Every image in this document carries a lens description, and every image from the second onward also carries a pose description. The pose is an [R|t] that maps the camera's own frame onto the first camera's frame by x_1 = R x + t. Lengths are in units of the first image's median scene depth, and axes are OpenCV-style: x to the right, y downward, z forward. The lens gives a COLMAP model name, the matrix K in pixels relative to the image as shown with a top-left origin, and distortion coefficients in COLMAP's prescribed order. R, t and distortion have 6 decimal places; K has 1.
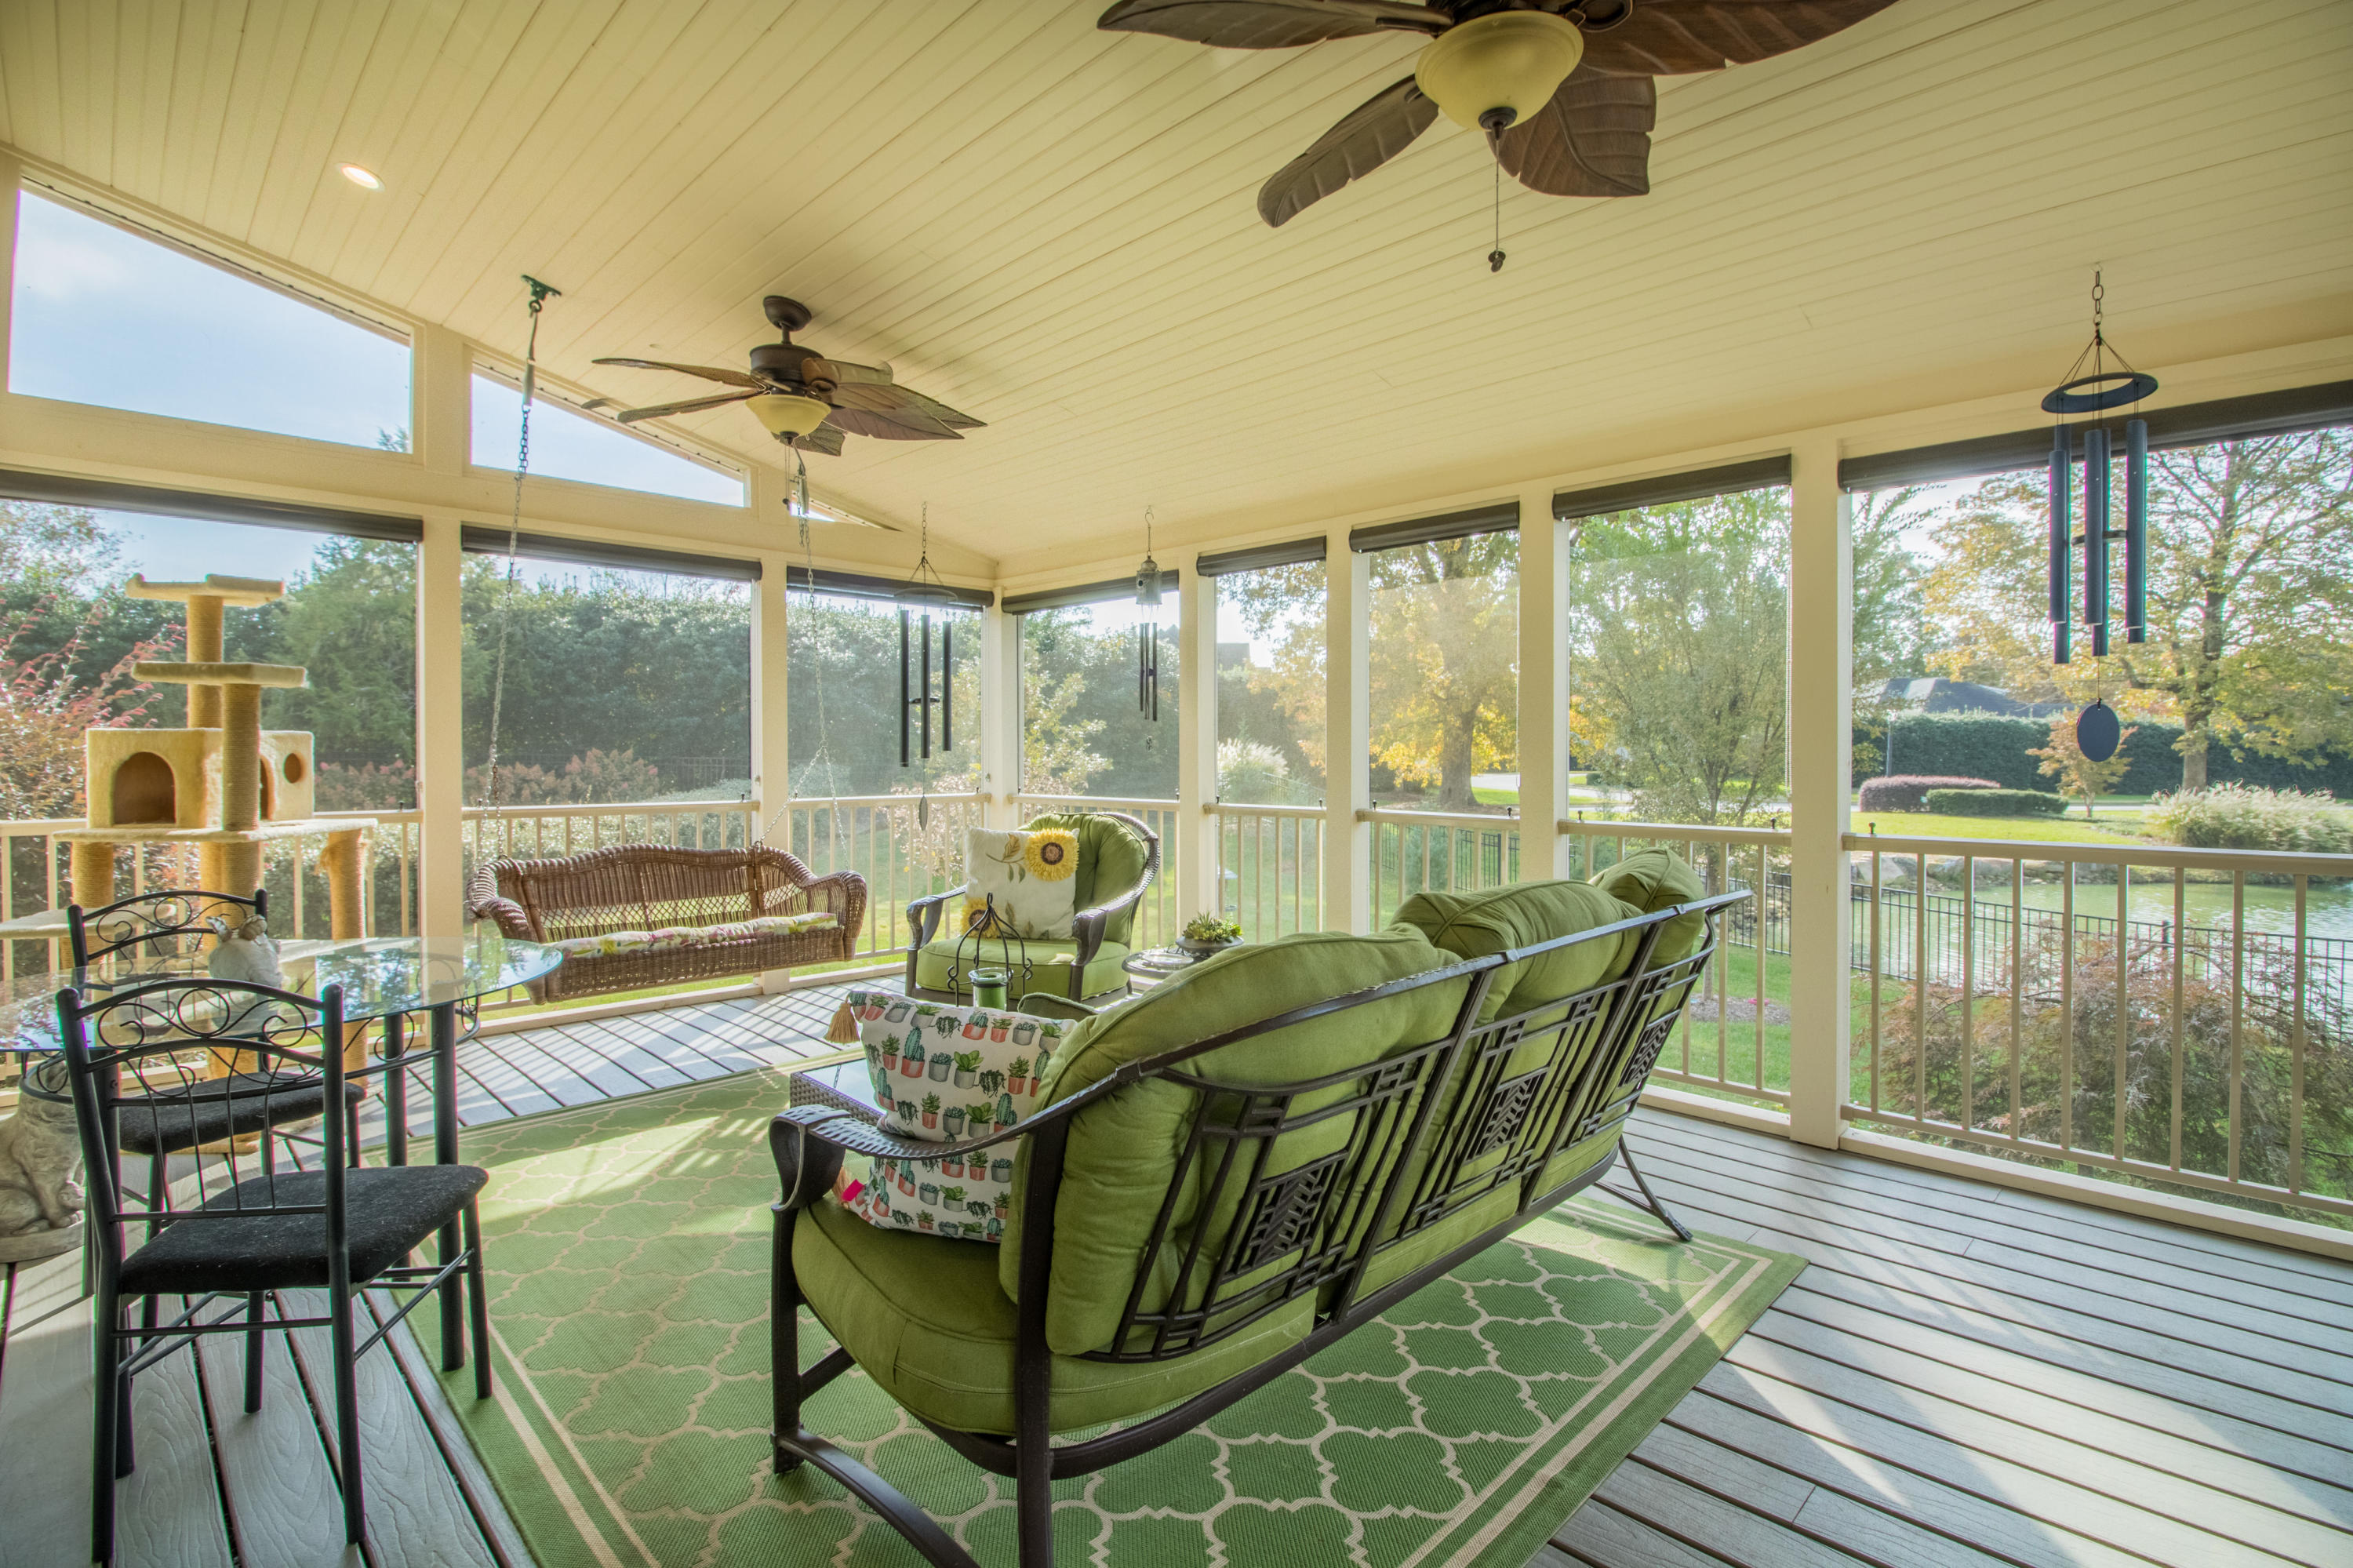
lens RADIAL K [[1110.8, 0, 1176.0], [0, 1110.8, 781.9], [0, 0, 1]] dist [-0.005446, -0.006577]
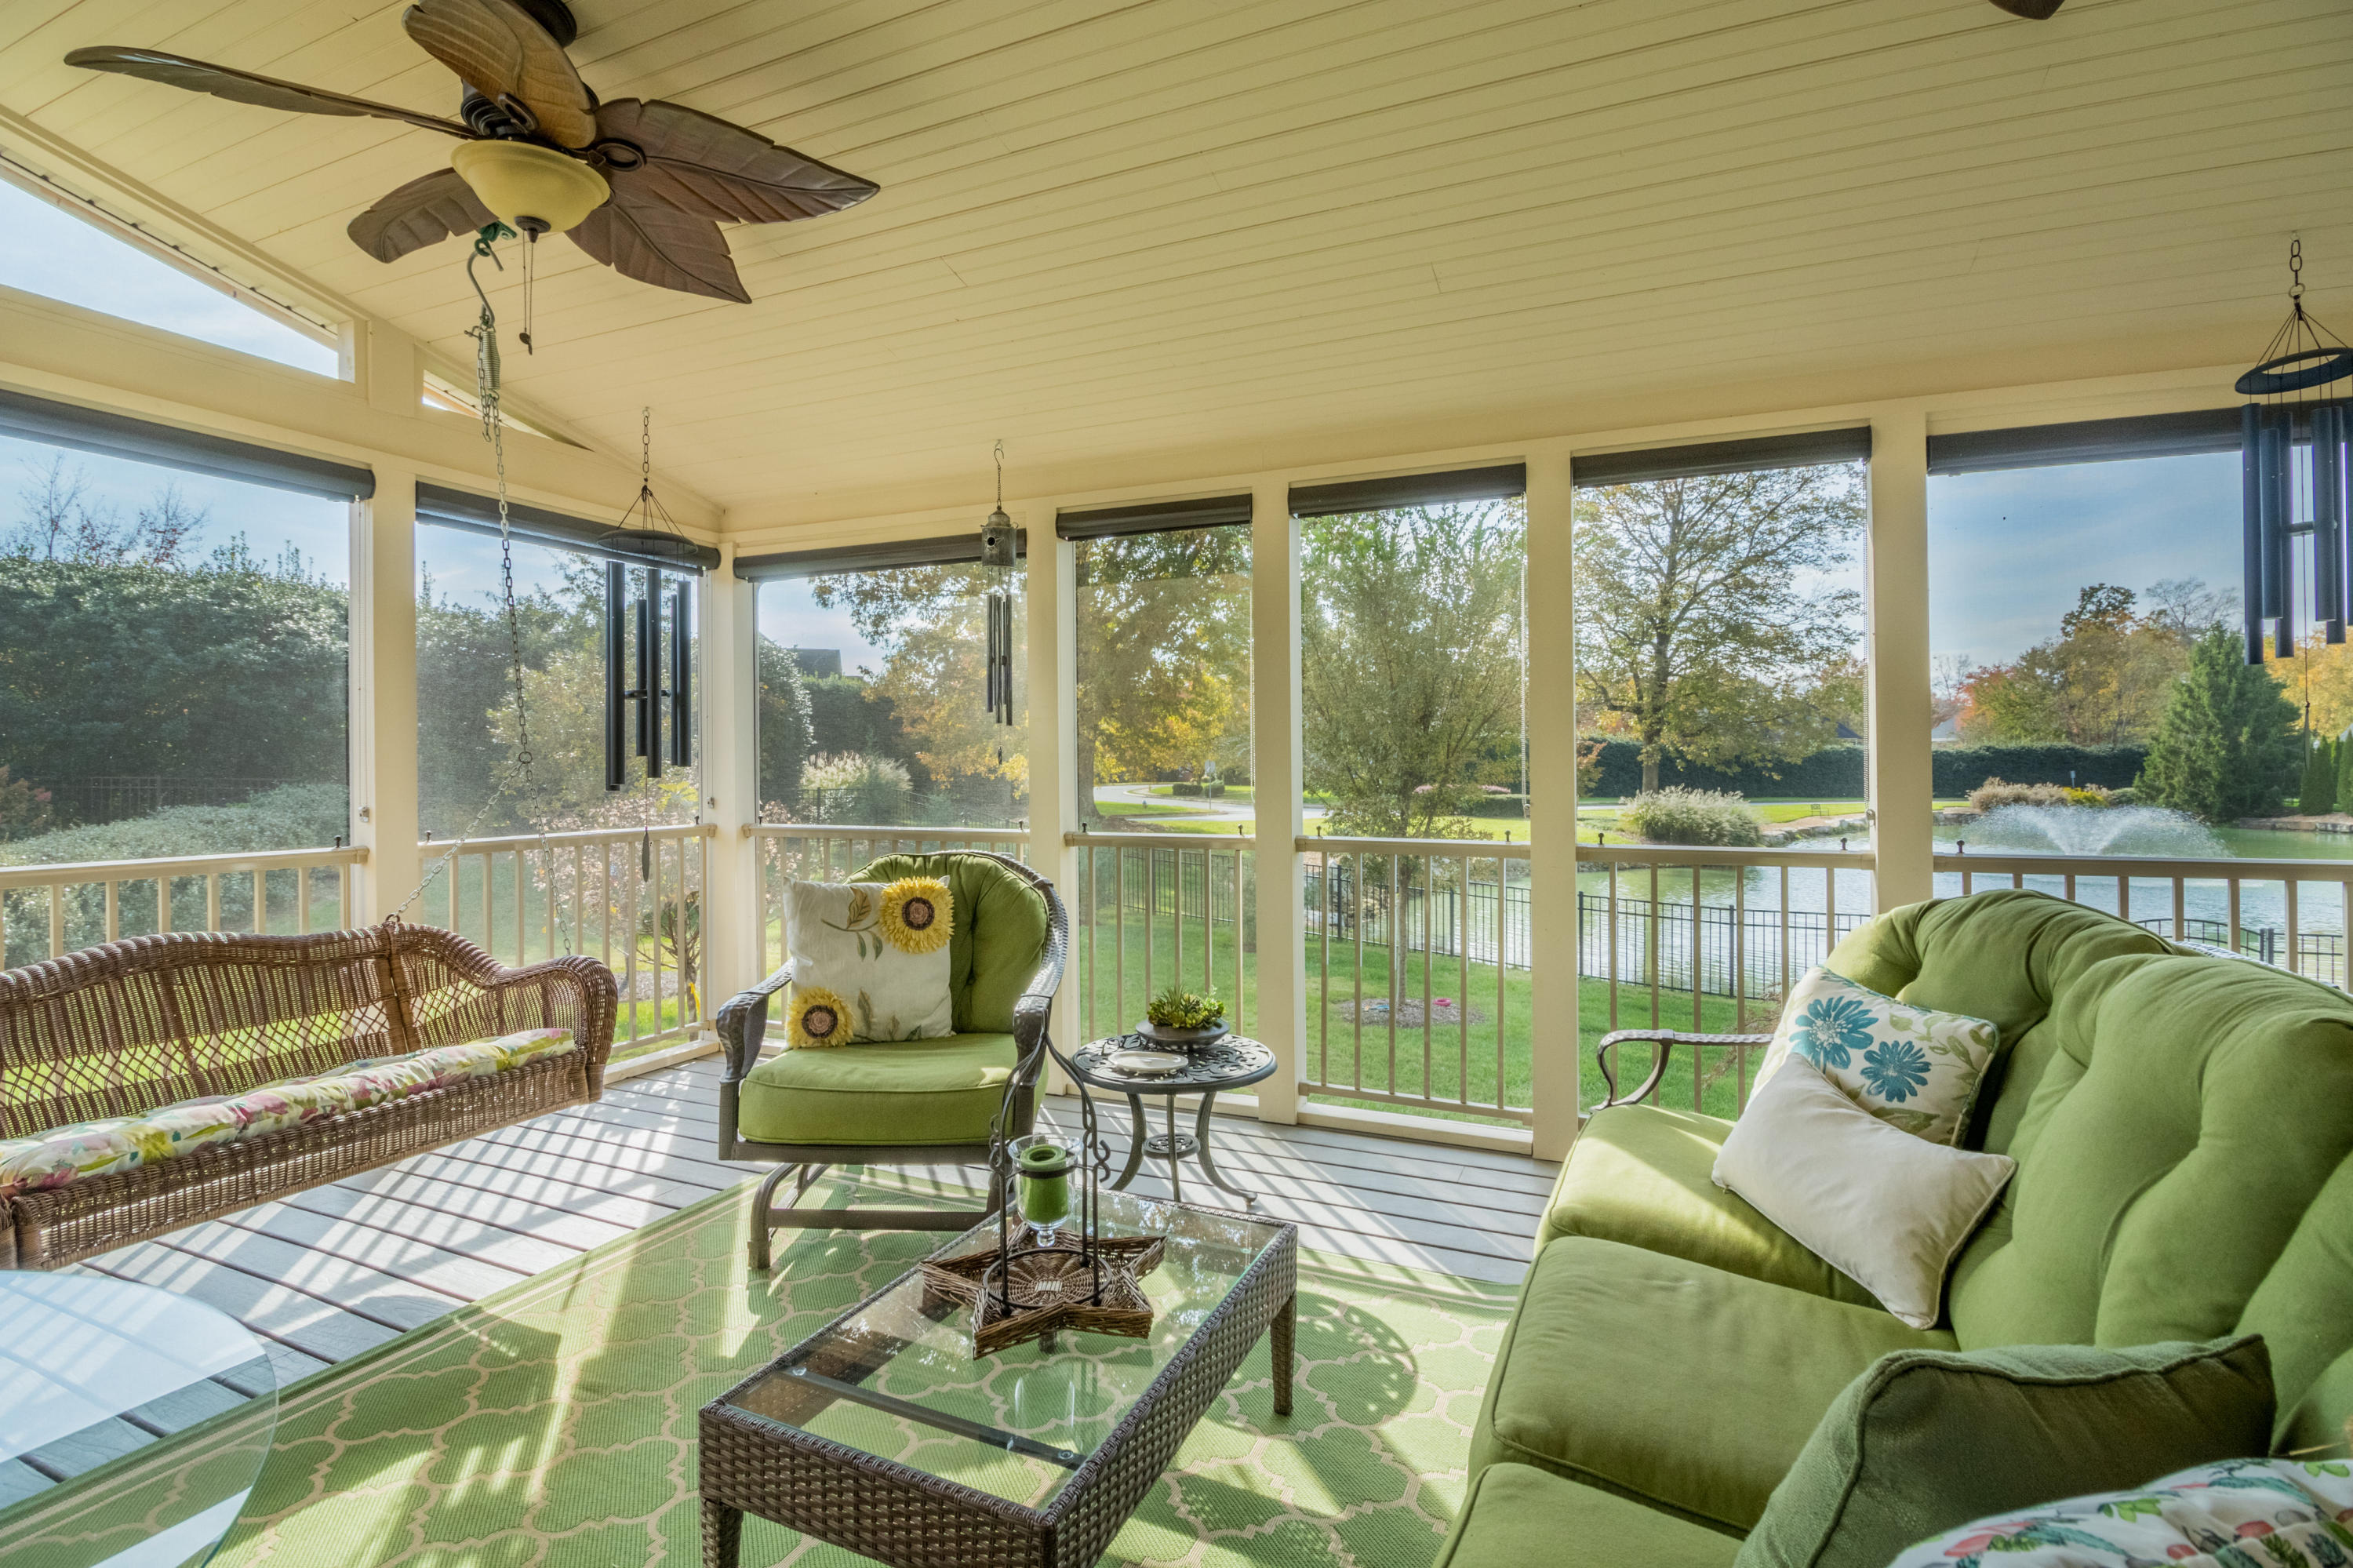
lens RADIAL K [[1110.8, 0, 1176.8], [0, 1110.8, 778.0], [0, 0, 1]] dist [-0.005446, -0.006577]
pose [[0.931141, -0.007519, 0.364582, -0.164813], [0.012830, 0.999844, -0.012147, -0.007532], [-0.364434, 0.015988, 0.931092, 0.226455]]
